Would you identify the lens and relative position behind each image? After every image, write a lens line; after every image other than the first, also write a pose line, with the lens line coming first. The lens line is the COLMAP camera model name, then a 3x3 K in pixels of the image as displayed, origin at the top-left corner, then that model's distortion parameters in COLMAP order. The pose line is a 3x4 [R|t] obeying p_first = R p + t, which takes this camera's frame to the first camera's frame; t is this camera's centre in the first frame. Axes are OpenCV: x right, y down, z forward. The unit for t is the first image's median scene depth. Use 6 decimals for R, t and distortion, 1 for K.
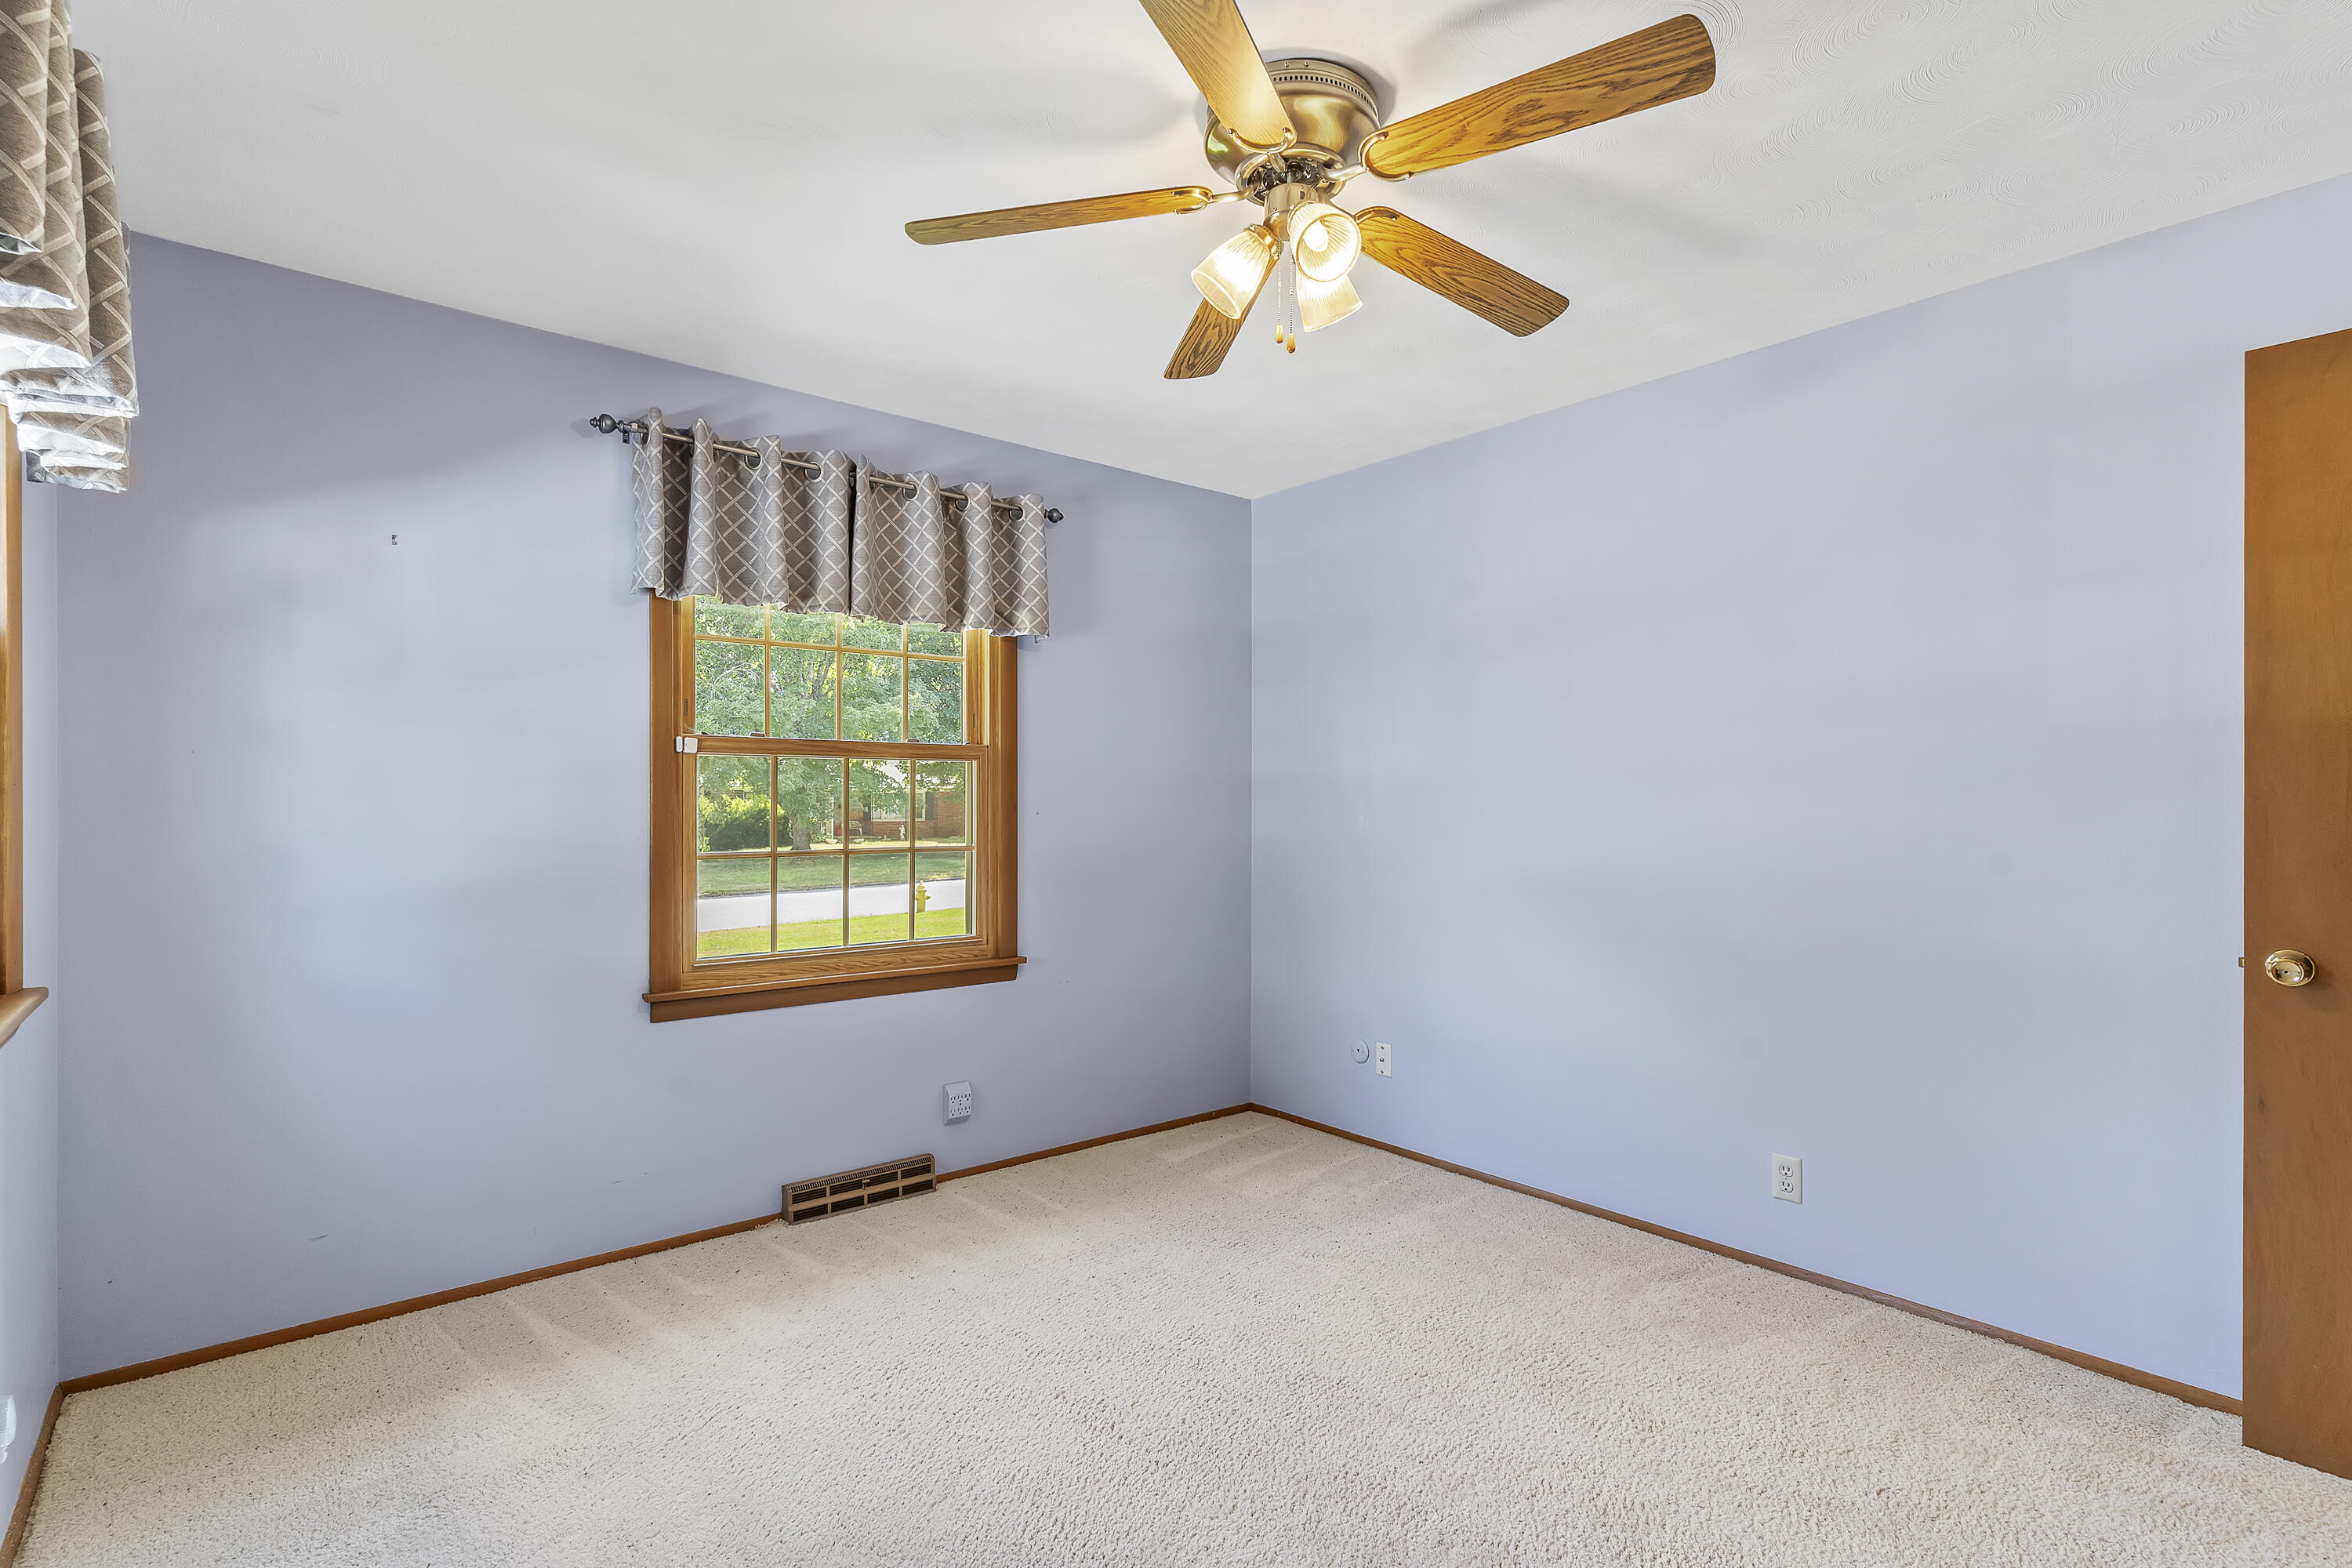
lens RADIAL K [[1136.6, 0, 1168.4], [0, 1136.6, 794.6], [0, 0, 1]] dist [-0.002675, 0.000028]
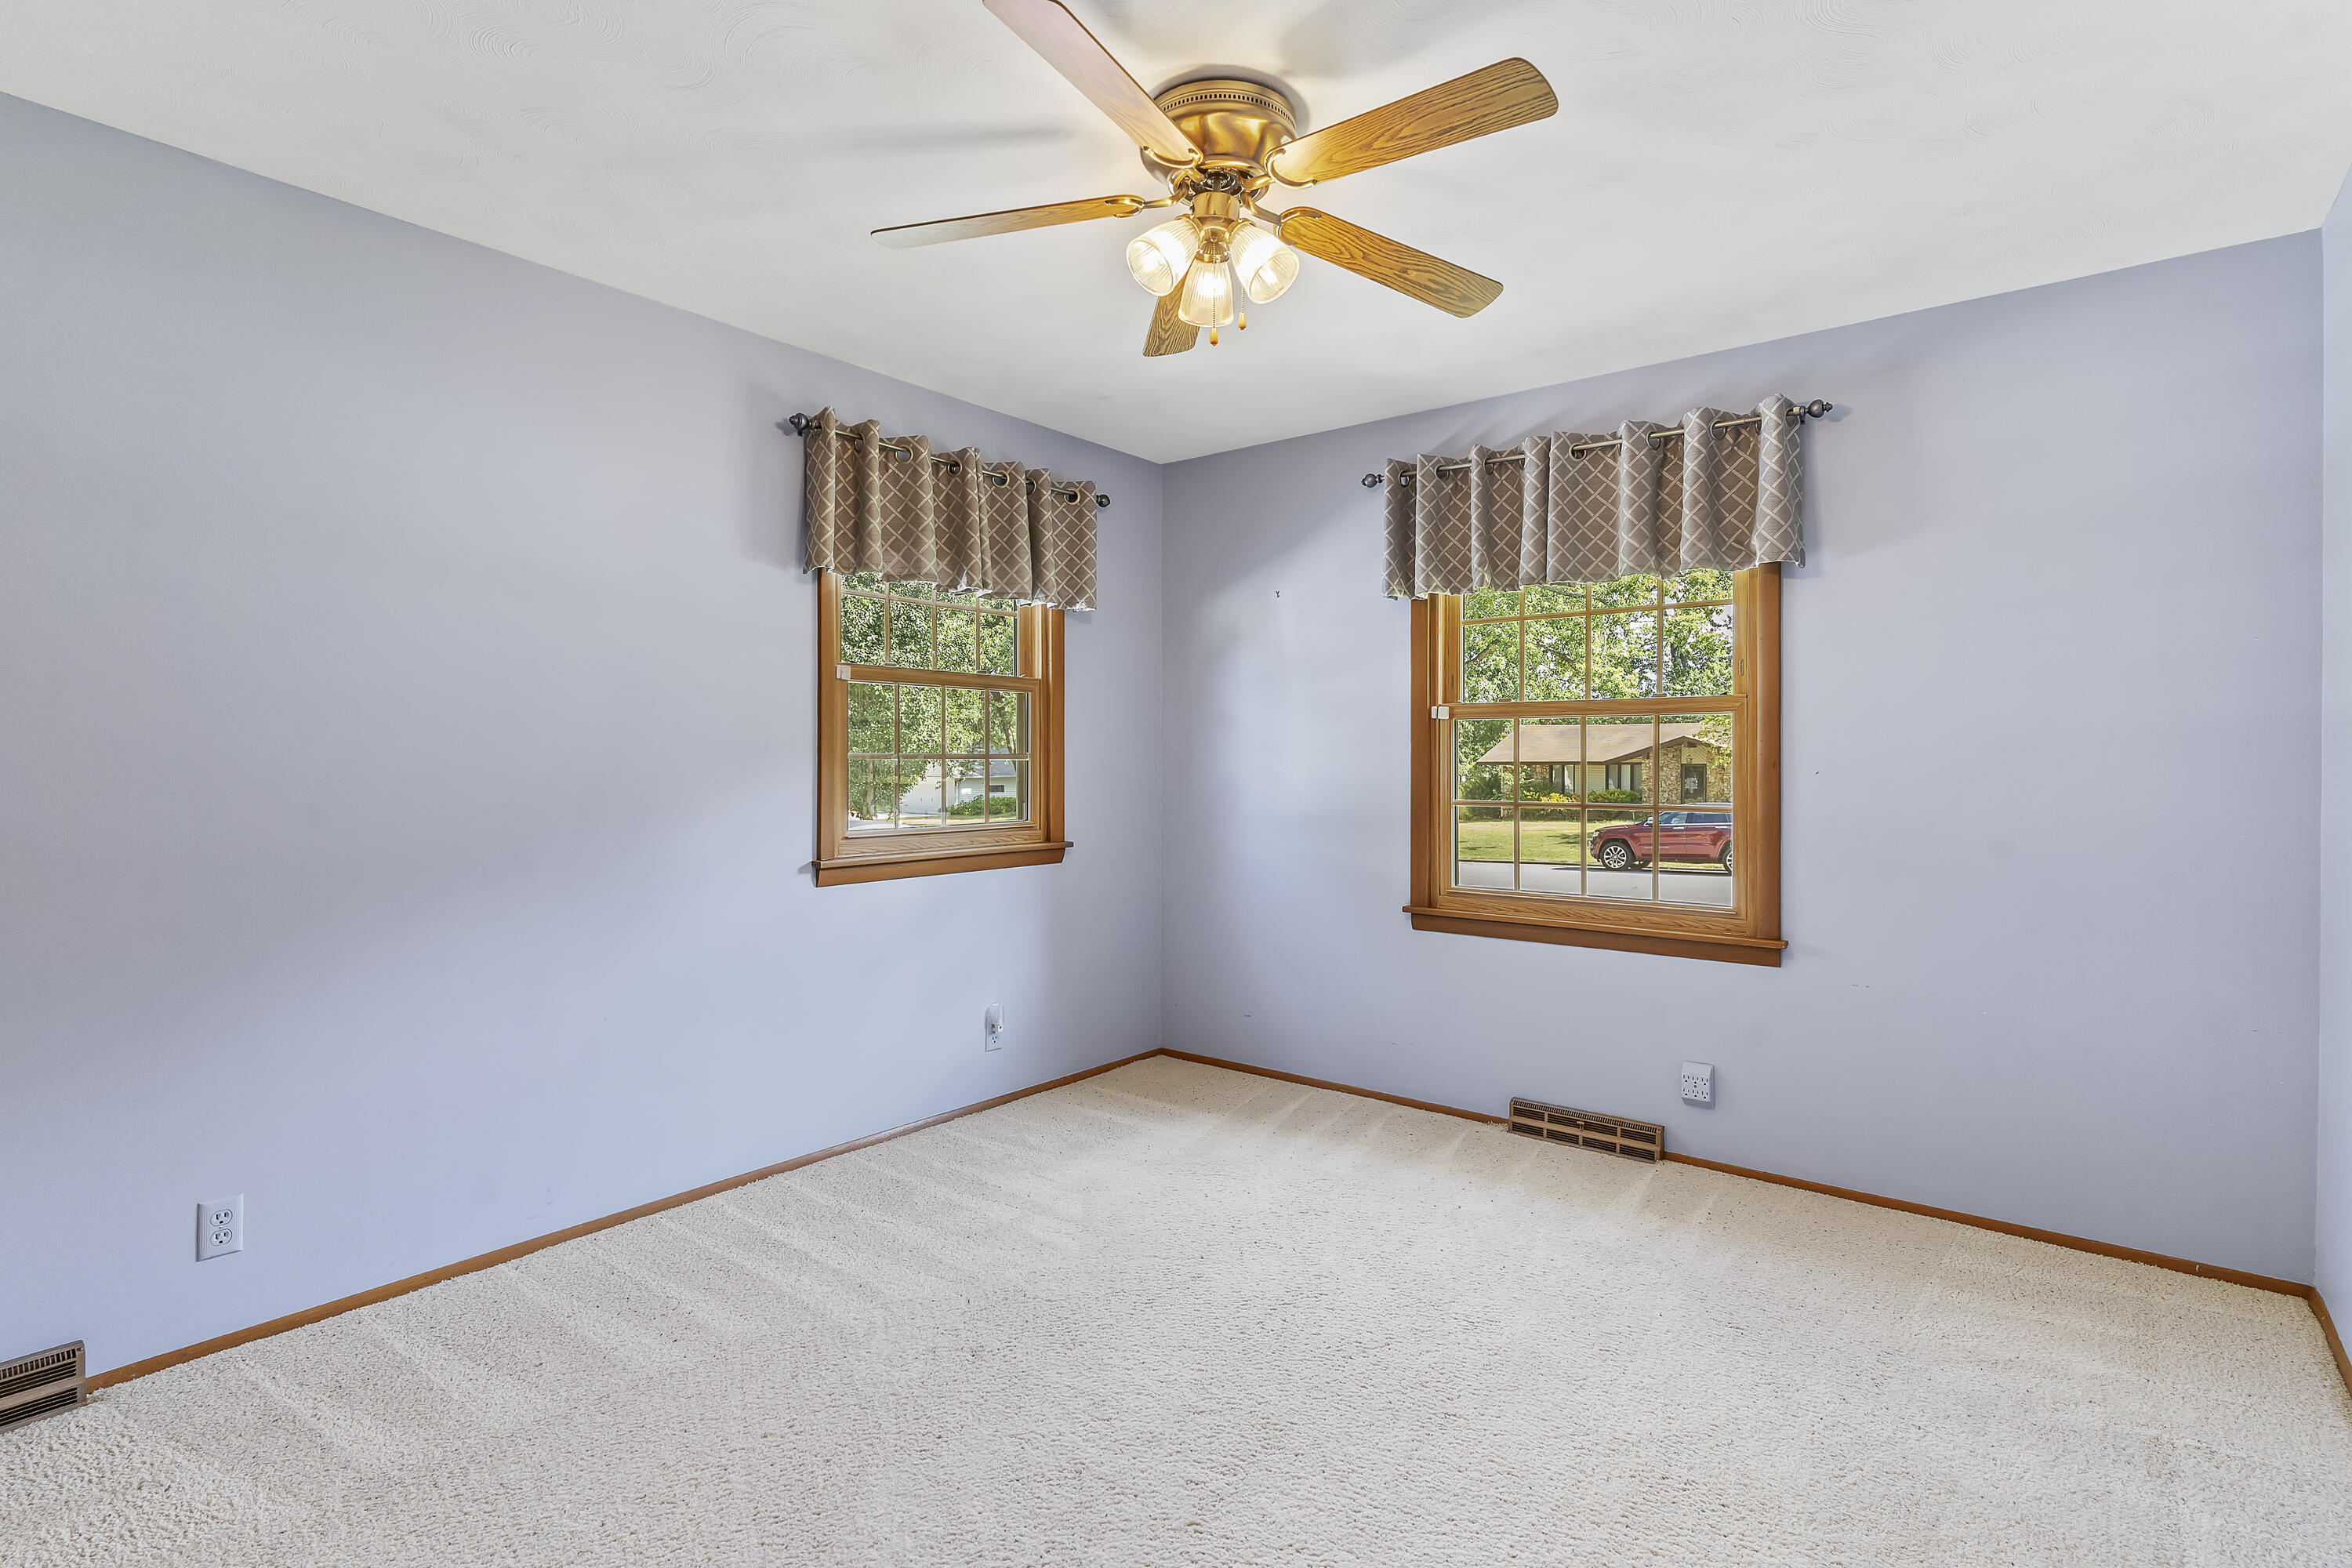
lens RADIAL K [[1141.1, 0, 1186.8], [0, 1141.1, 761.1], [0, 0, 1]] dist [-0.001951, 0.000169]
pose [[0.201352, 0.002754, -0.979515, 0.706176], [0.004210, 0.999984, 0.003677, 0.003320], [0.979510, -0.004865, 0.201338, 0.450313]]
